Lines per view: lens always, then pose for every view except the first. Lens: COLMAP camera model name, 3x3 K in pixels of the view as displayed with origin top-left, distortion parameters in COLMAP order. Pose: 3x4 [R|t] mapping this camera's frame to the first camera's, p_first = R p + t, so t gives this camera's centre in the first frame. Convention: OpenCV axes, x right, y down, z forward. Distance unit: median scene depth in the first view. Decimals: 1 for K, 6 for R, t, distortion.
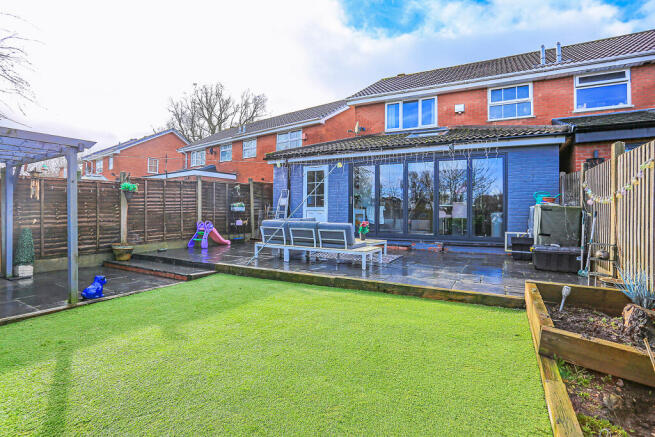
lens RADIAL K [[321.4, 0, 325.6], [0, 321.4, 218.6], [0, 0, 1]] dist [-0.075343, 0.042167]
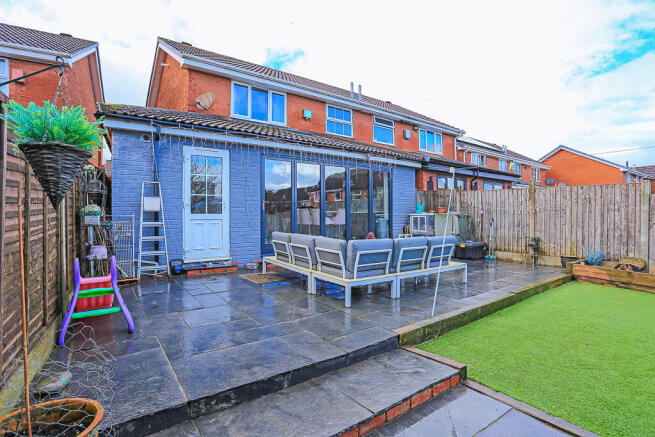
lens RADIAL K [[321.4, 0, 325.6], [0, 321.4, 218.6], [0, 0, 1]] dist [-0.075343, 0.042167]
pose [[0.420898, -0.030594, 0.906592, -0.497603], [0.021512, 0.999487, 0.023742, -0.035526], [-0.906853, 0.009510, 0.421340, 0.517713]]
